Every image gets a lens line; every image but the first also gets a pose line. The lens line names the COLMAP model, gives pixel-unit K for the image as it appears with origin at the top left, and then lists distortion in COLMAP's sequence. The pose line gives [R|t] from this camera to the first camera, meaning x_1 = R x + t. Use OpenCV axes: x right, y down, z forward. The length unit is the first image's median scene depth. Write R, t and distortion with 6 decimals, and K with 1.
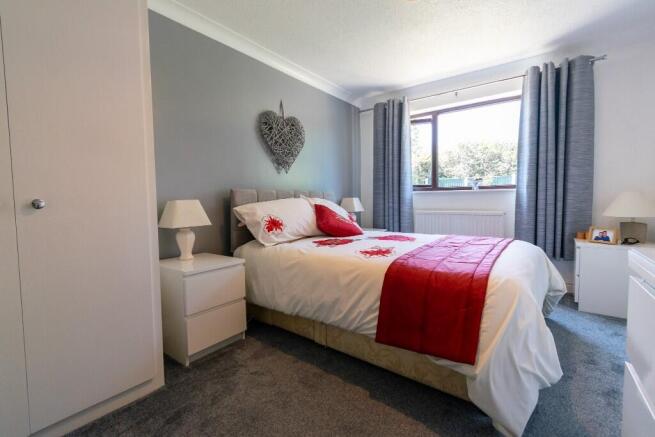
lens RADIAL K [[289.8, 0, 327.5], [0, 289.8, 218.5], [0, 0, 1]] dist [-0.000457, 0.000029]
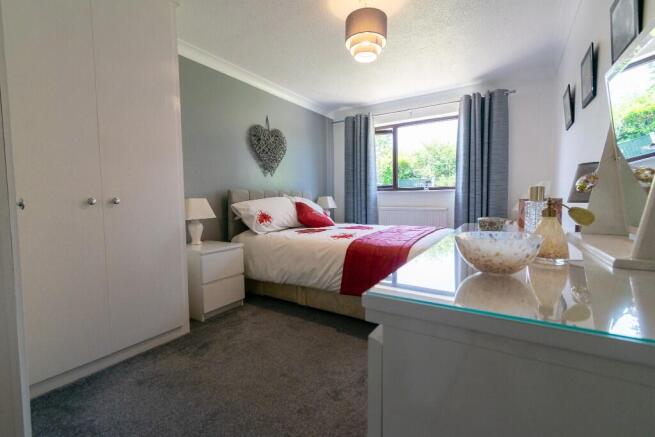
lens RADIAL K [[289.8, 0, 327.5], [0, 289.8, 218.5], [0, 0, 1]] dist [-0.000457, 0.000029]
pose [[0.996860, -0.004984, 0.079025, -0.007171], [0.004581, 0.999976, 0.005281, 0.016657], [-0.079049, -0.004902, 0.996859, -0.253492]]
